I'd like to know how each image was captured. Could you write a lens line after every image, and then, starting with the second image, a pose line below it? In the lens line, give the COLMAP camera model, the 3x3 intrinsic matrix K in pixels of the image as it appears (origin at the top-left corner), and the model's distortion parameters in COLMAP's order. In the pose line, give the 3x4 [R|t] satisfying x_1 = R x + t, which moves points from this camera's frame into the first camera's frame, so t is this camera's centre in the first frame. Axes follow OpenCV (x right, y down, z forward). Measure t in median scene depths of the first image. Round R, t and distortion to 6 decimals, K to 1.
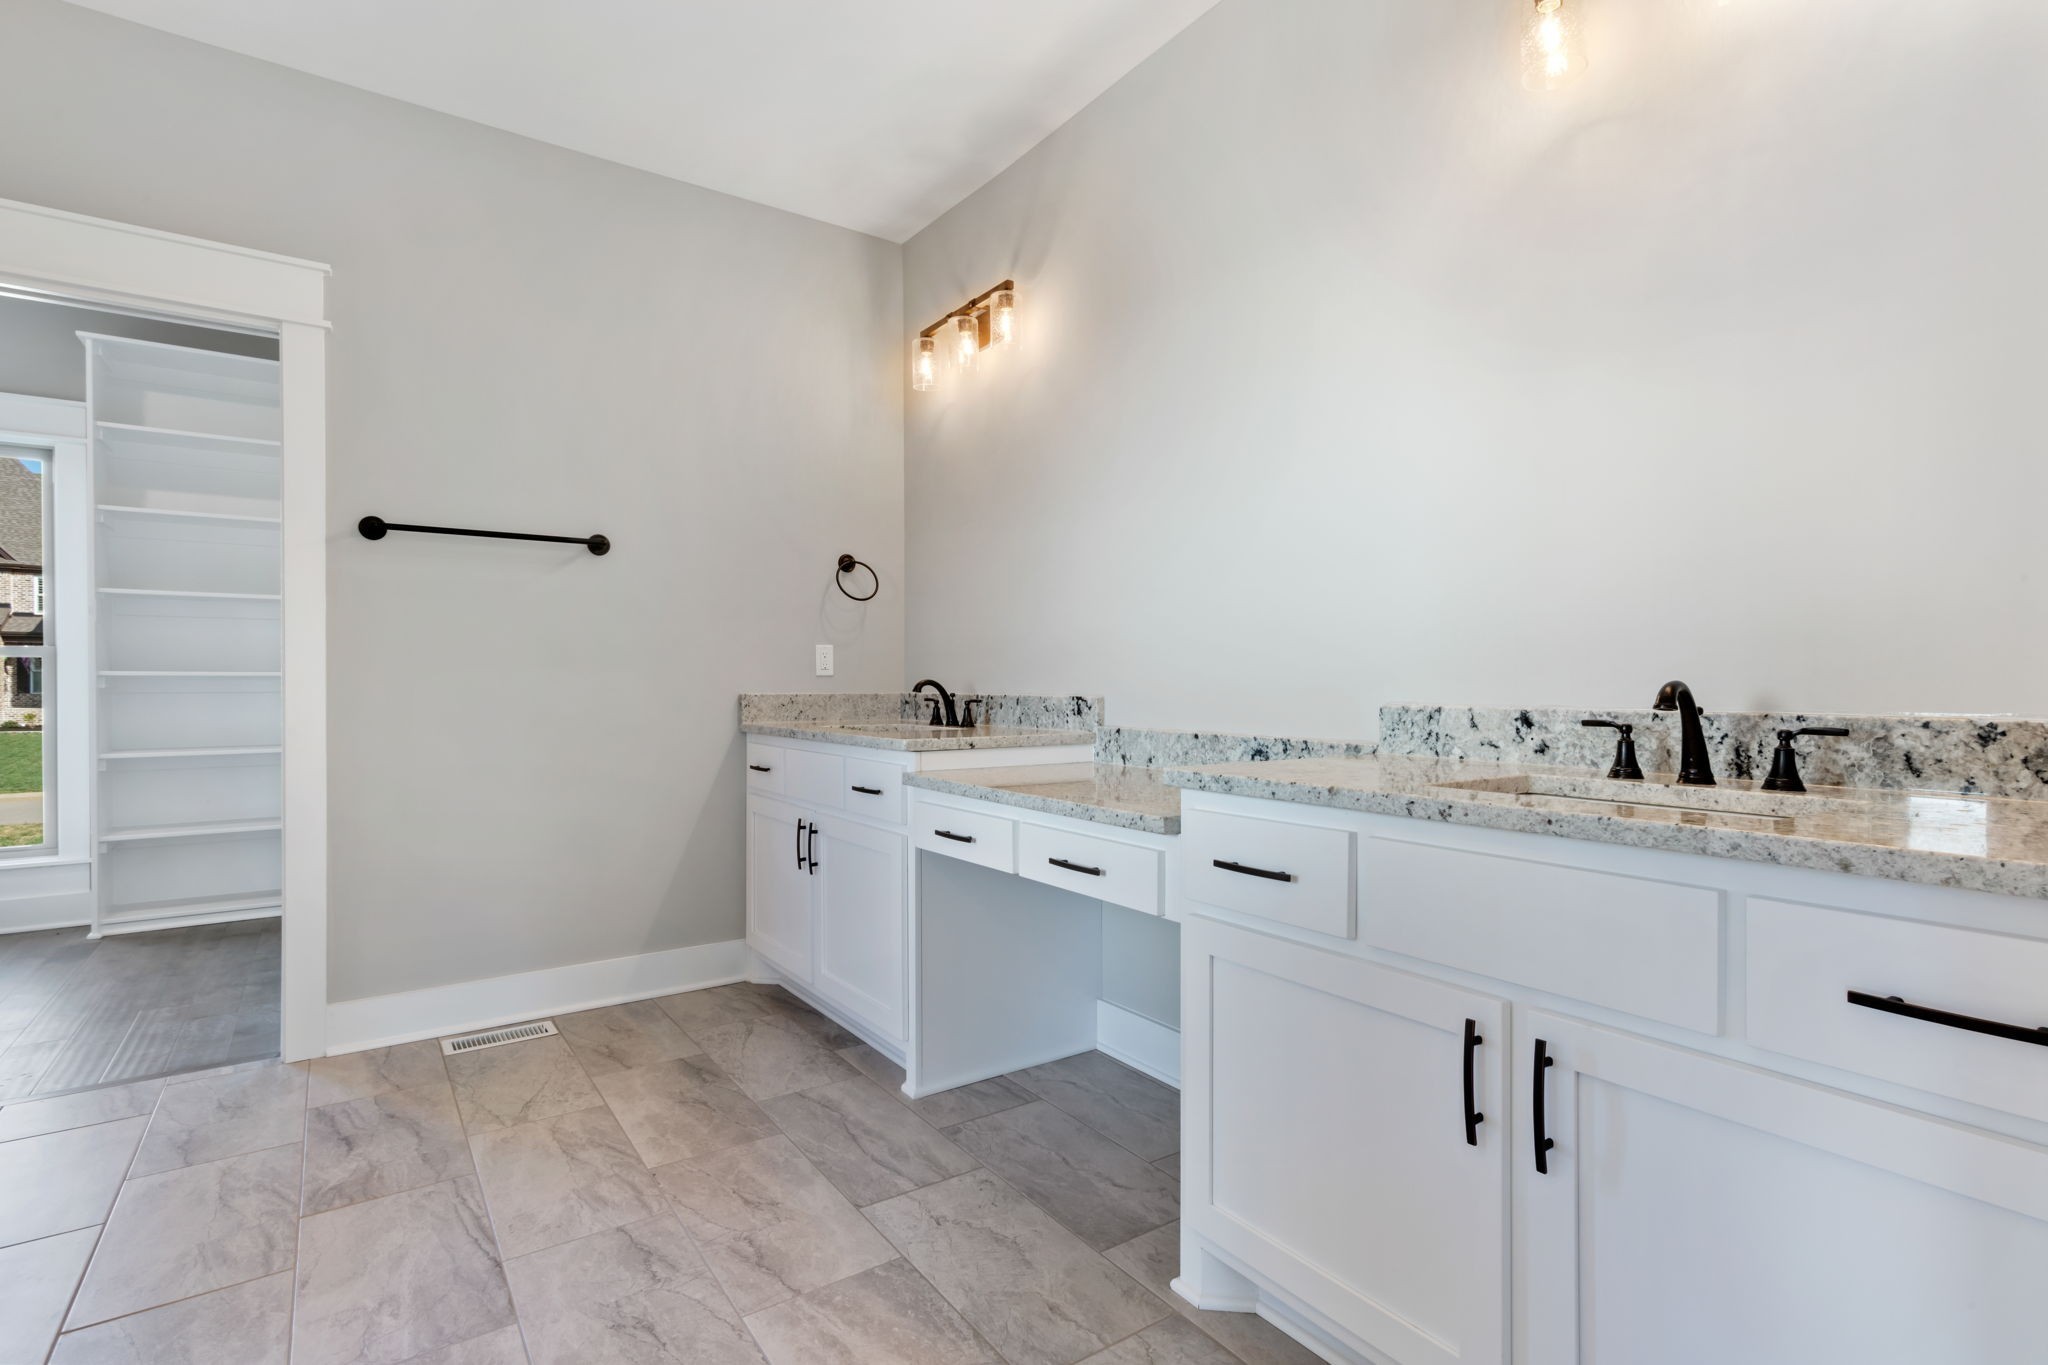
lens RADIAL K [[983.0, 0, 1006.0], [0, 983.0, 678.2], [0, 0, 1]] dist [0.029491, 0.000581]
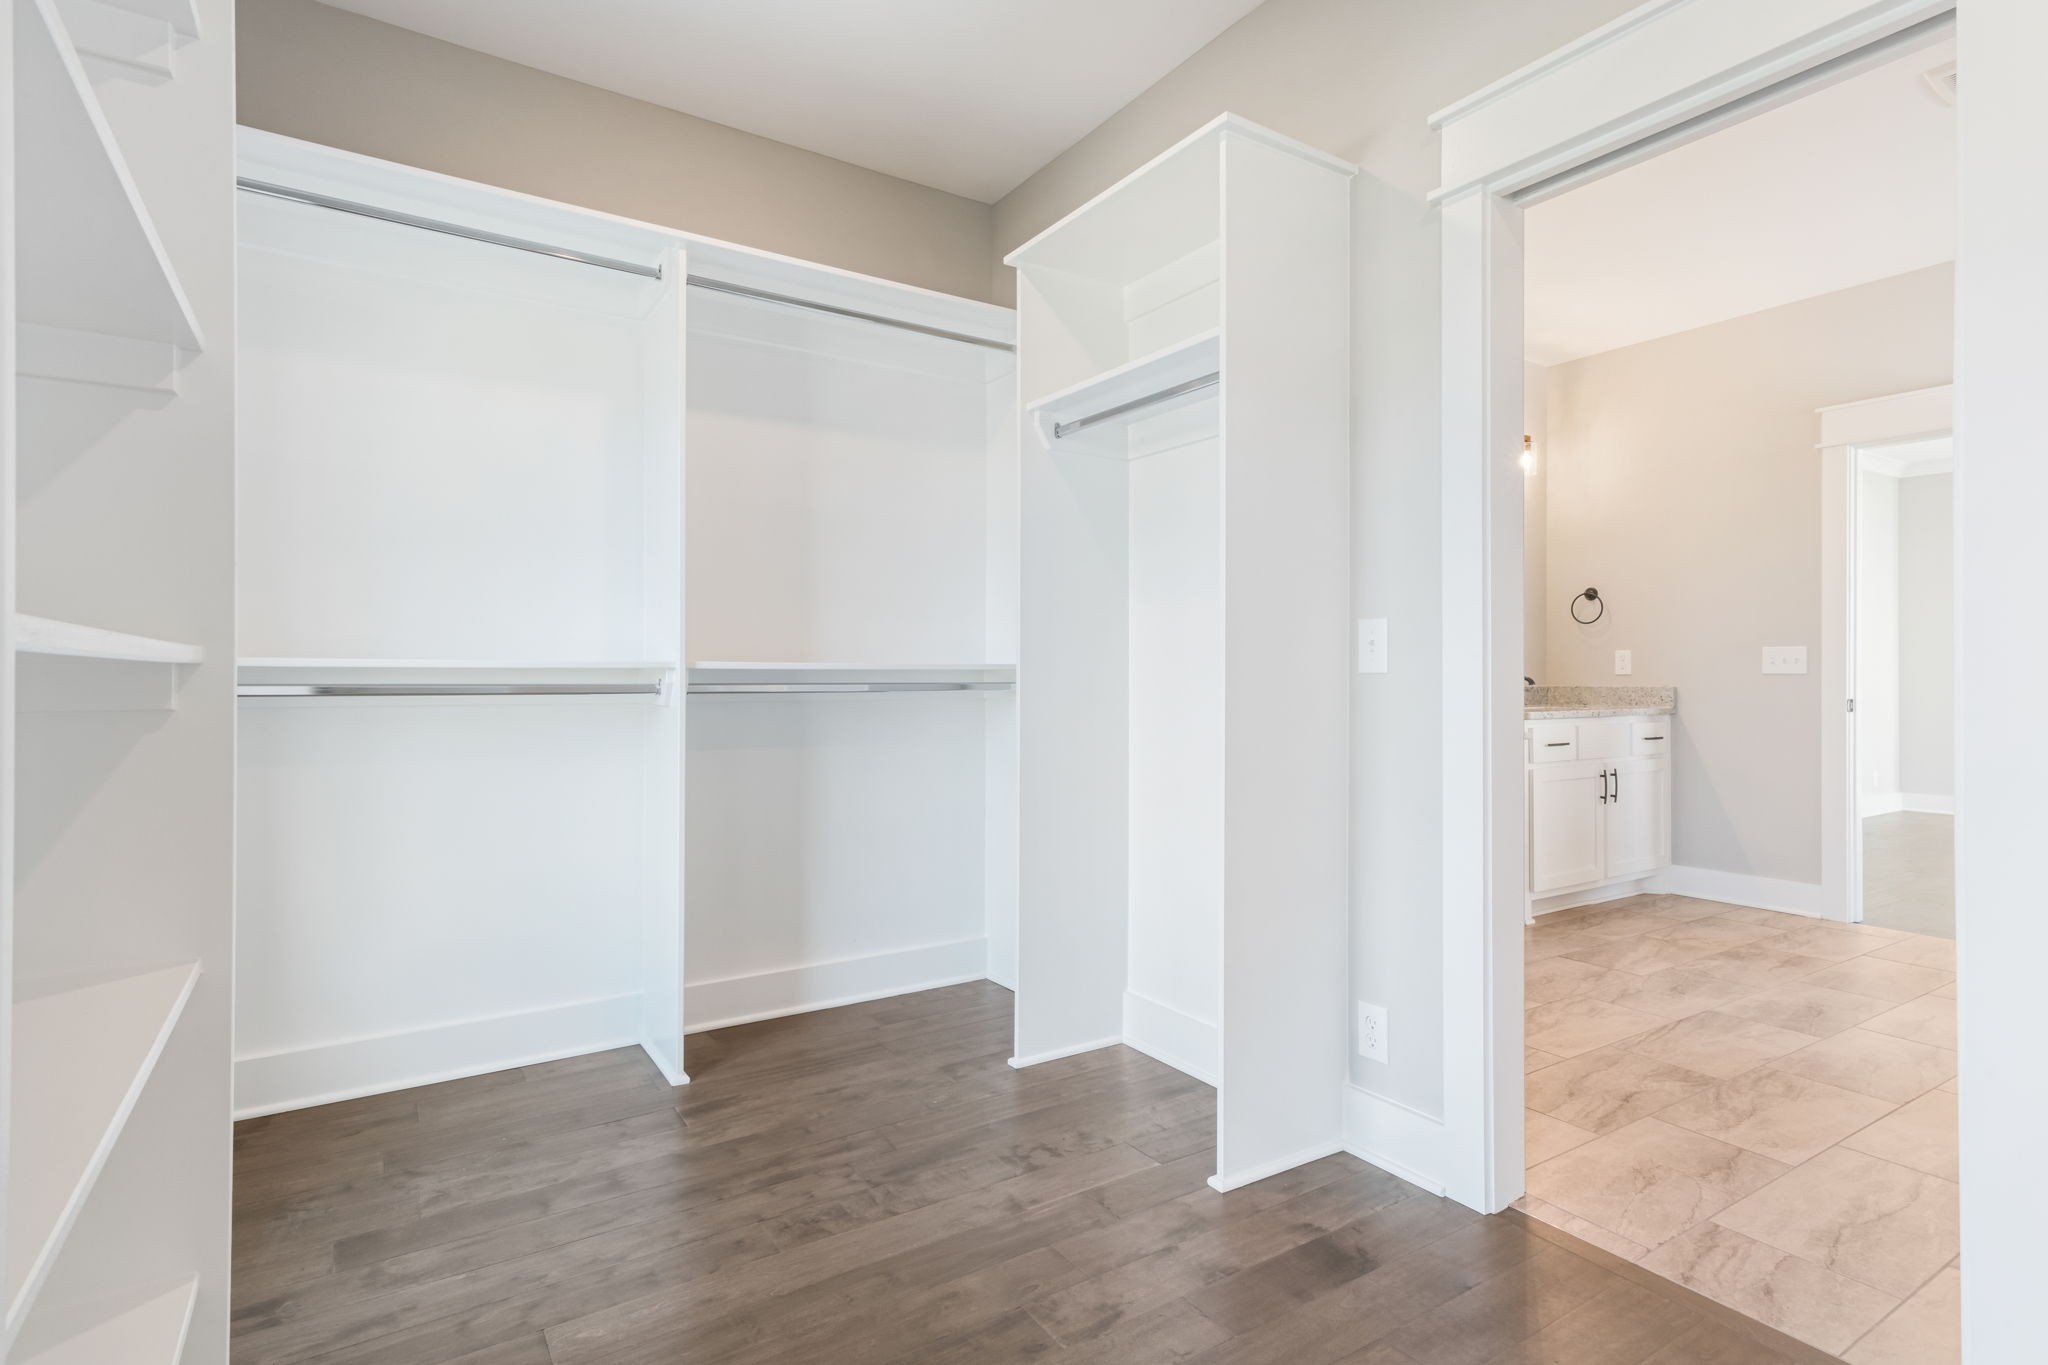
lens RADIAL K [[983.0, 0, 1006.0], [0, 983.0, 678.2], [0, 0, 1]] dist [0.029491, 0.000581]
pose [[0.049837, -0.003126, 0.998752, -2.036486], [0.001766, 0.999994, 0.003042, -0.022890], [-0.998756, 0.001613, 0.049842, 1.837266]]
